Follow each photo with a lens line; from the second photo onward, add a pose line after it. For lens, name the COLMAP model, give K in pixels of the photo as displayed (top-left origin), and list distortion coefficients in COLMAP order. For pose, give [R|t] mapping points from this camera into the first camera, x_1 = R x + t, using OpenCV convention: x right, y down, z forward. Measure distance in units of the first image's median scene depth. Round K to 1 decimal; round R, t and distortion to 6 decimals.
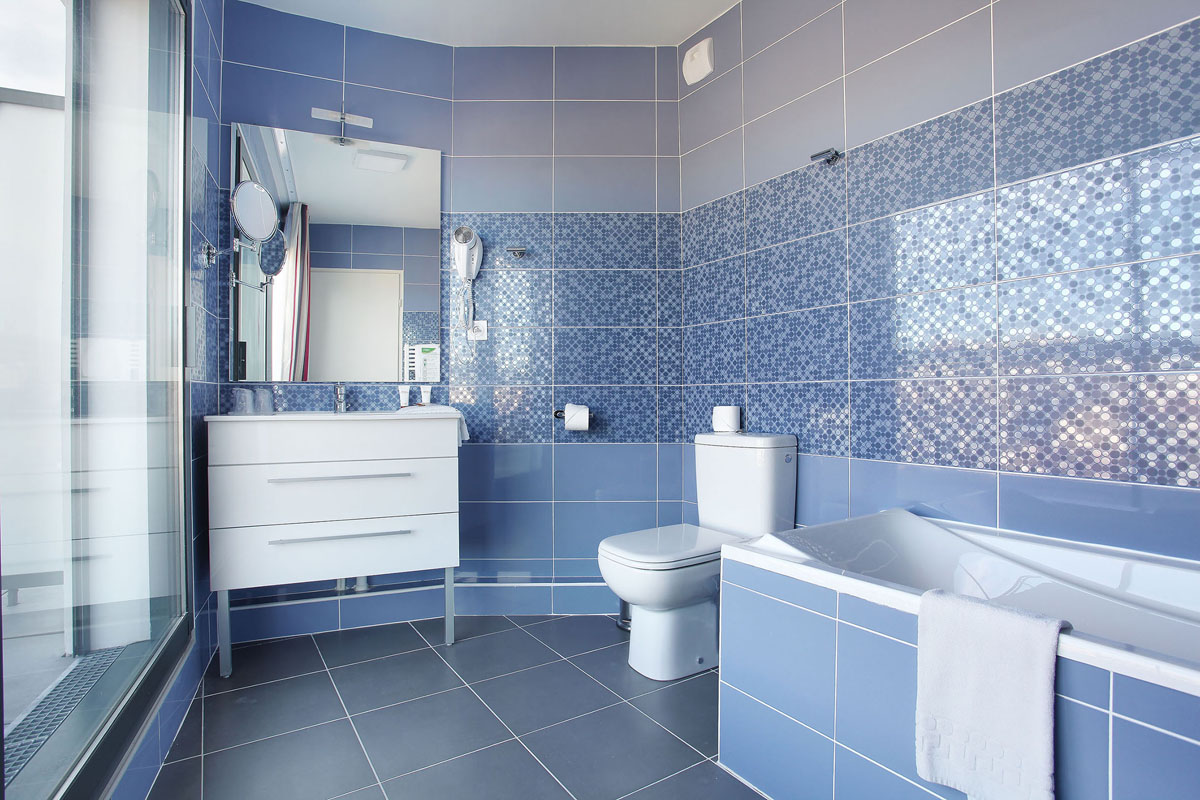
lens RADIAL K [[642.7, 0, 602.3], [0, 642.7, 395.2], [0, 0, 1]] dist [-0.029799, -0.000544]
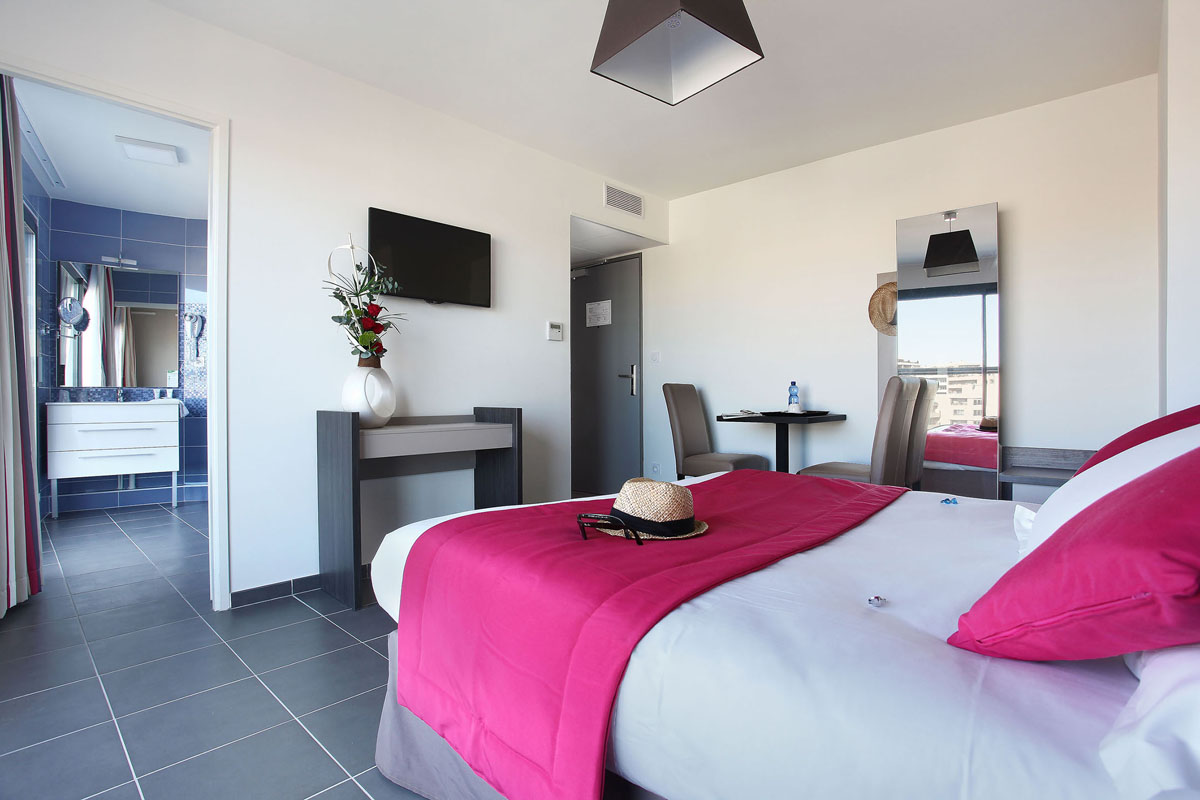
lens RADIAL K [[604.5, 0, 596.4], [0, 604.5, 391.9], [0, 0, 1]] dist [-0.002004, -0.000068]
pose [[0.976165, -0.004634, 0.216980, 0.639045], [0.006363, 0.999953, -0.007268, 0.017425], [-0.216936, 0.008475, 0.976149, -1.180811]]
